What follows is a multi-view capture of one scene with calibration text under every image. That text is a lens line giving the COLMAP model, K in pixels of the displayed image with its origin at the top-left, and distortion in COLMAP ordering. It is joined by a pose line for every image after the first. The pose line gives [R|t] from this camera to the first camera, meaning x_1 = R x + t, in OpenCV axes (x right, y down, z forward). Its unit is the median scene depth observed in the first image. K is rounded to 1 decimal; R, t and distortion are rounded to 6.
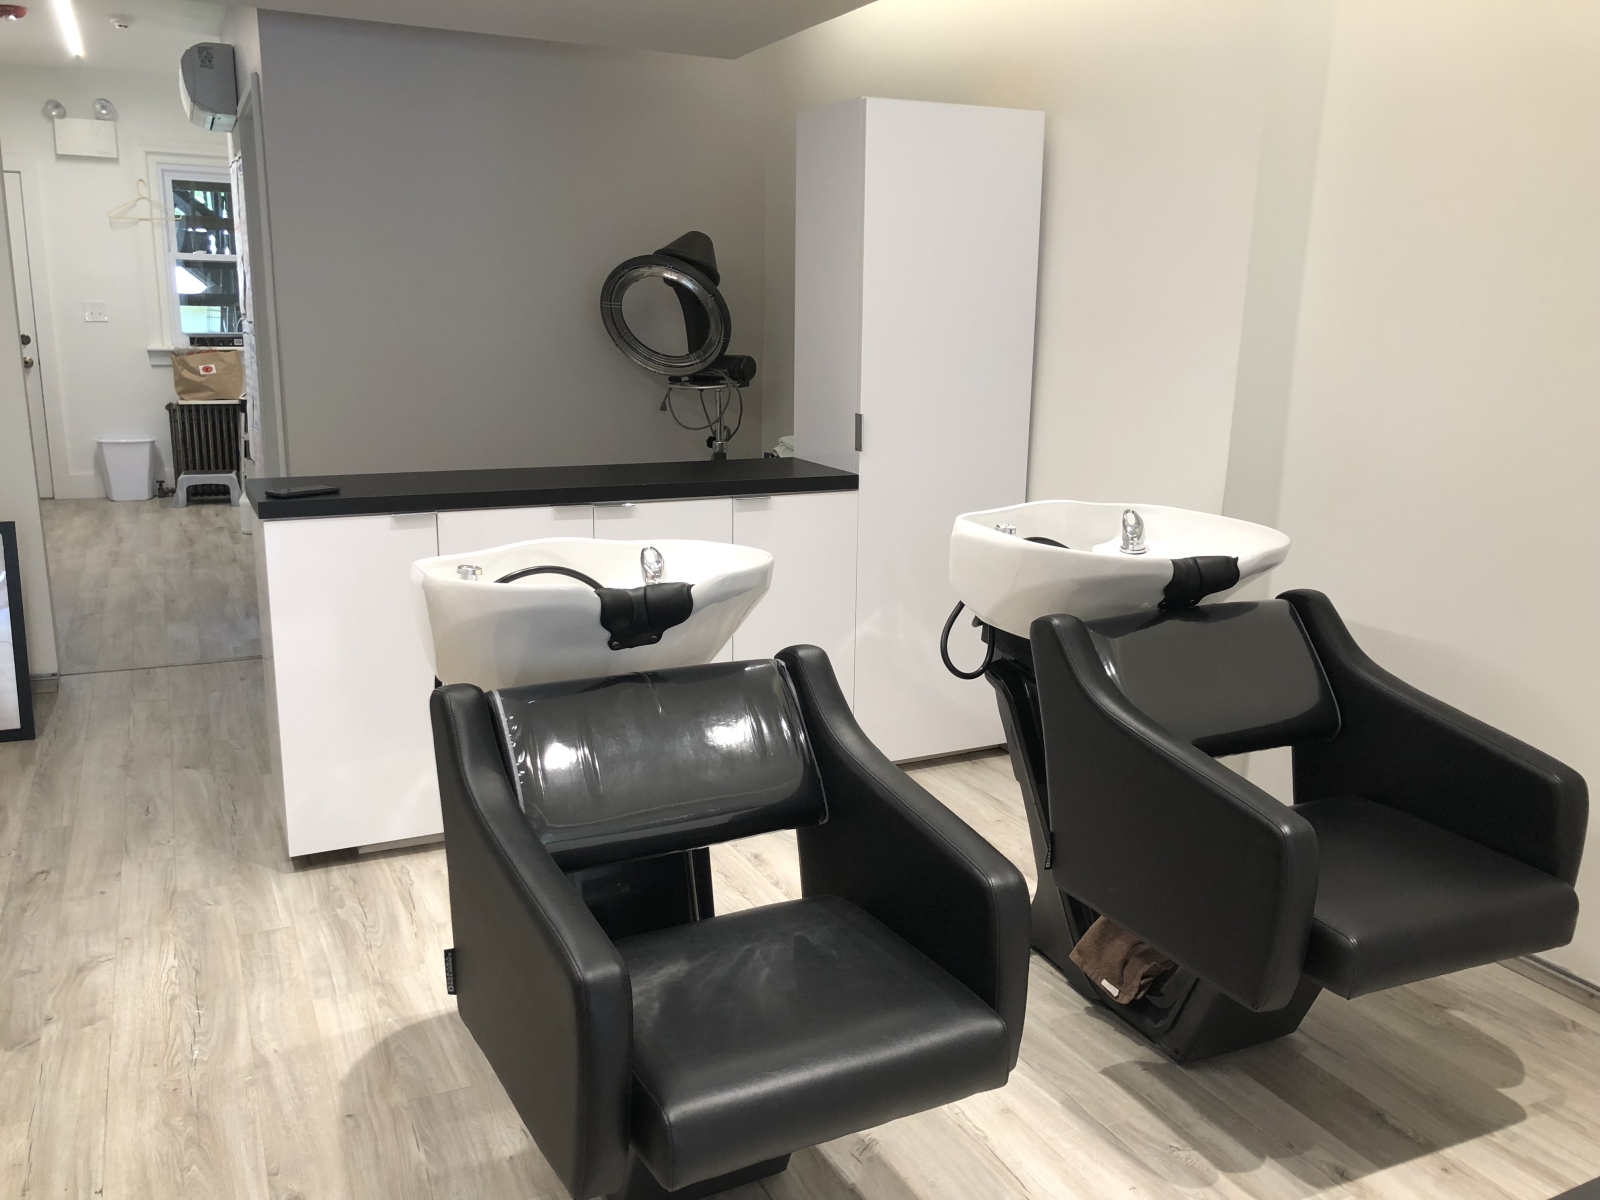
lens RADIAL K [[1295.2, 0, 797.3], [0, 1295.2, 605.4], [0, 0, 1]] dist [-0.030395, 0.000407]
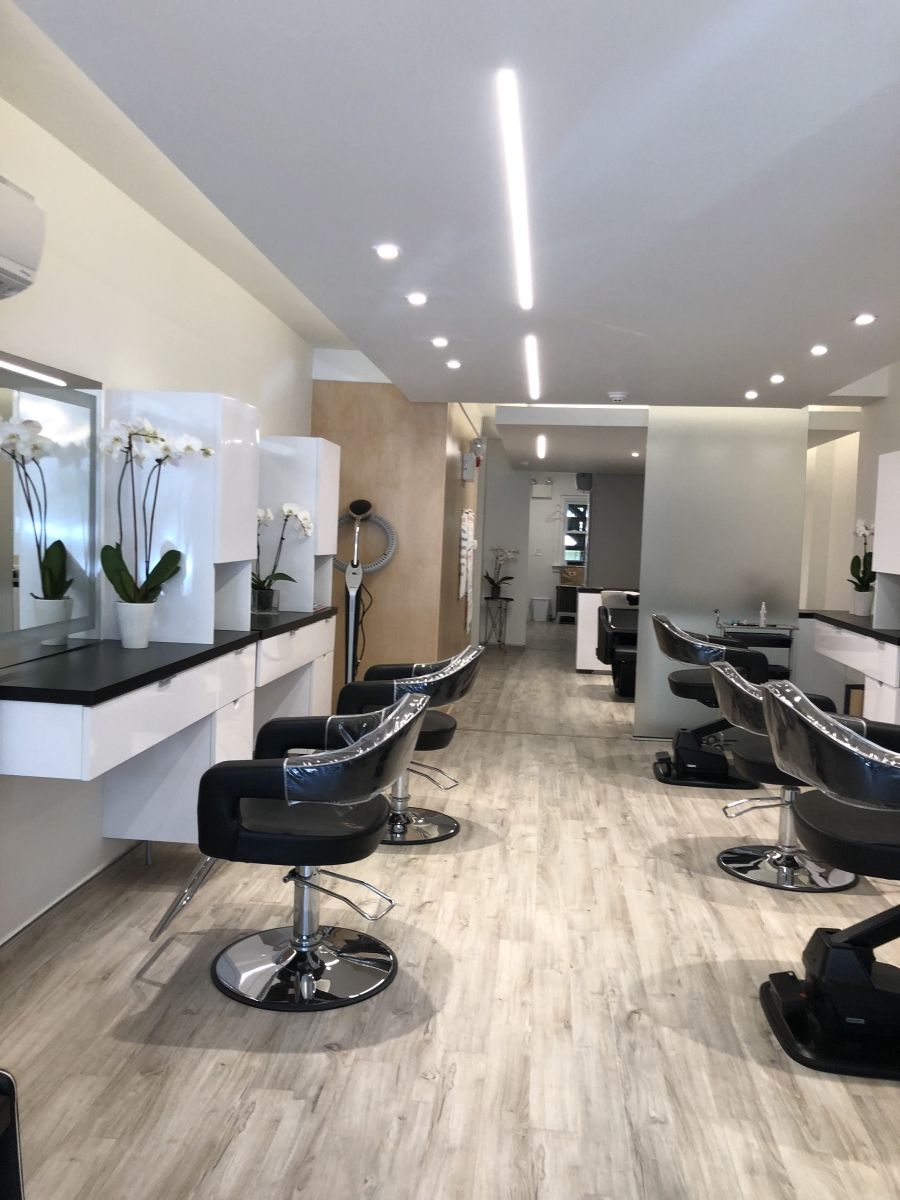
lens RADIAL K [[971.4, 0, 448.5], [0, 971.4, 600.7], [0, 0, 1]] dist [-0.030395, 0.000407]
pose [[0.851726, 0.052499, -0.521350, 0.360848], [-0.143225, 0.980404, -0.135261, 0.173806], [0.504033, 0.189876, 0.842555, -0.785094]]
